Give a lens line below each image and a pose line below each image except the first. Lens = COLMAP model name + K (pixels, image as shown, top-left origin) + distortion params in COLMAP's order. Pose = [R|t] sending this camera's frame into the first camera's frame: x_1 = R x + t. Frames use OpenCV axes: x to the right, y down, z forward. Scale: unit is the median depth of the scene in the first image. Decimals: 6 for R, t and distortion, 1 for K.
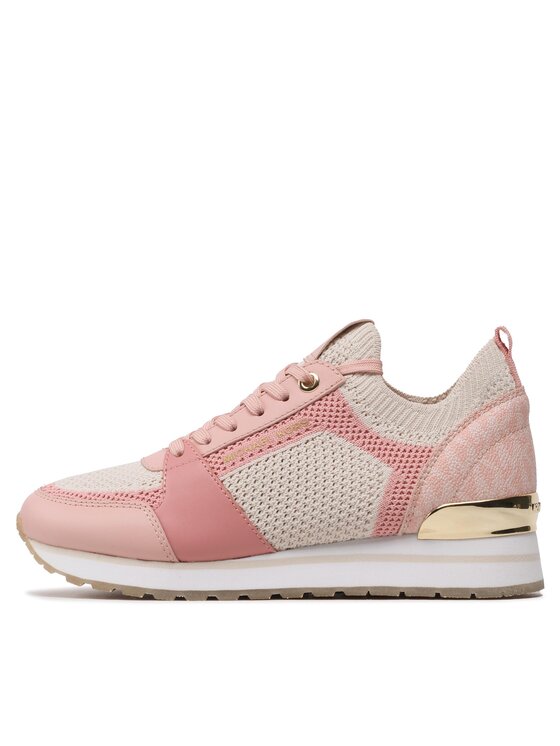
lens RADIAL K [[2611.3, 0, 280.8], [0, 2611.3, 374.1], [0, 0, 1]] dist [0.150293, 0.000000]
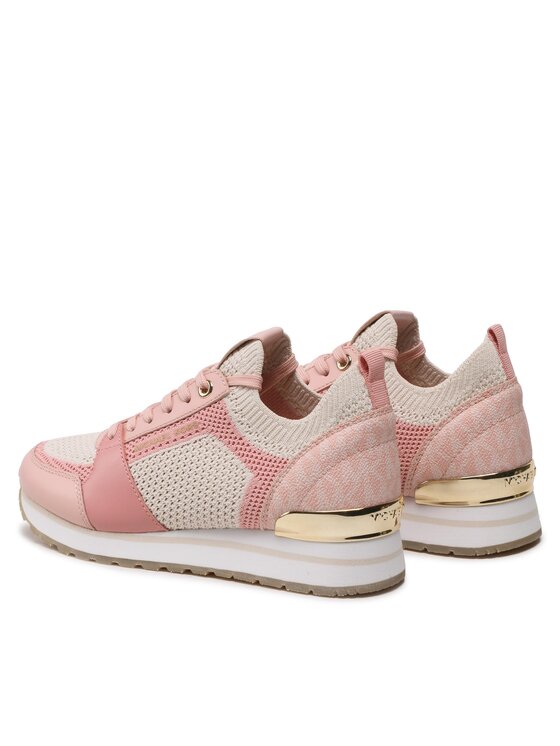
lens RADIAL K [[2611.3, 0, 279.6], [0, 2611.3, 371.9], [0, 0, 1]] dist [0.150293, 0.000000]
pose [[0.824729, 0.114787, -0.553756, 0.683226], [0.025439, 0.970663, 0.239095, -0.282299], [0.564955, -0.211276, 0.797614, 0.096112]]
